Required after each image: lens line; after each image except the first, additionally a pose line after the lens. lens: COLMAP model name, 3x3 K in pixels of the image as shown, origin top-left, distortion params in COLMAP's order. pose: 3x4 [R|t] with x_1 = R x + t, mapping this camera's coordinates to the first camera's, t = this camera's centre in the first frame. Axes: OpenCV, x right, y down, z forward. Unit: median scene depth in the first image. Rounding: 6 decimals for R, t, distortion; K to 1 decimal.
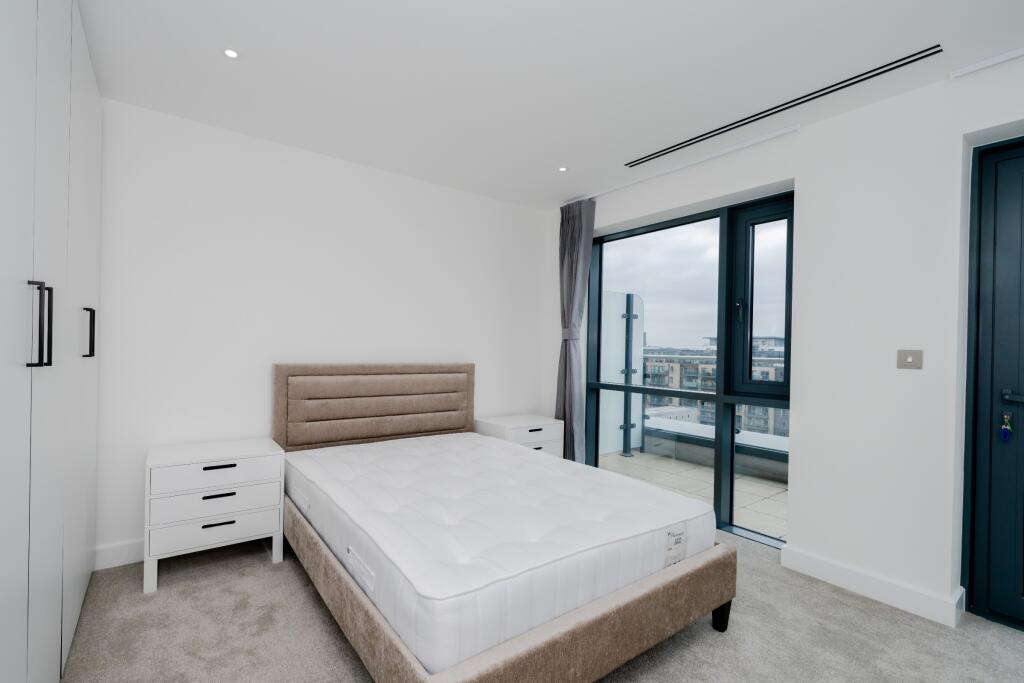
lens RADIAL K [[456.2, 0, 509.6], [0, 456.2, 341.7], [0, 0, 1]] dist [0.001554, -0.001899]
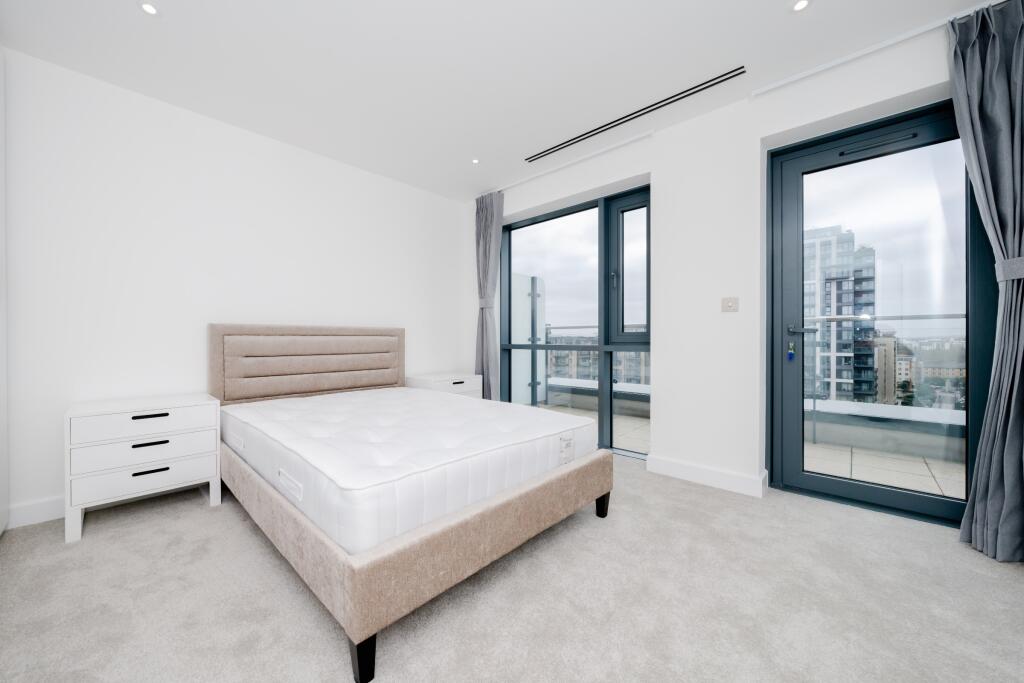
lens RADIAL K [[371.5, 0, 508.2], [0, 371.5, 335.9], [0, 0, 1]] dist [-0.006834, 0.001065]
pose [[0.984538, -0.020077, 0.174015, 0.028744], [0.019531, 0.999797, 0.004850, 0.102094], [-0.174077, -0.001377, 0.984731, 0.023930]]
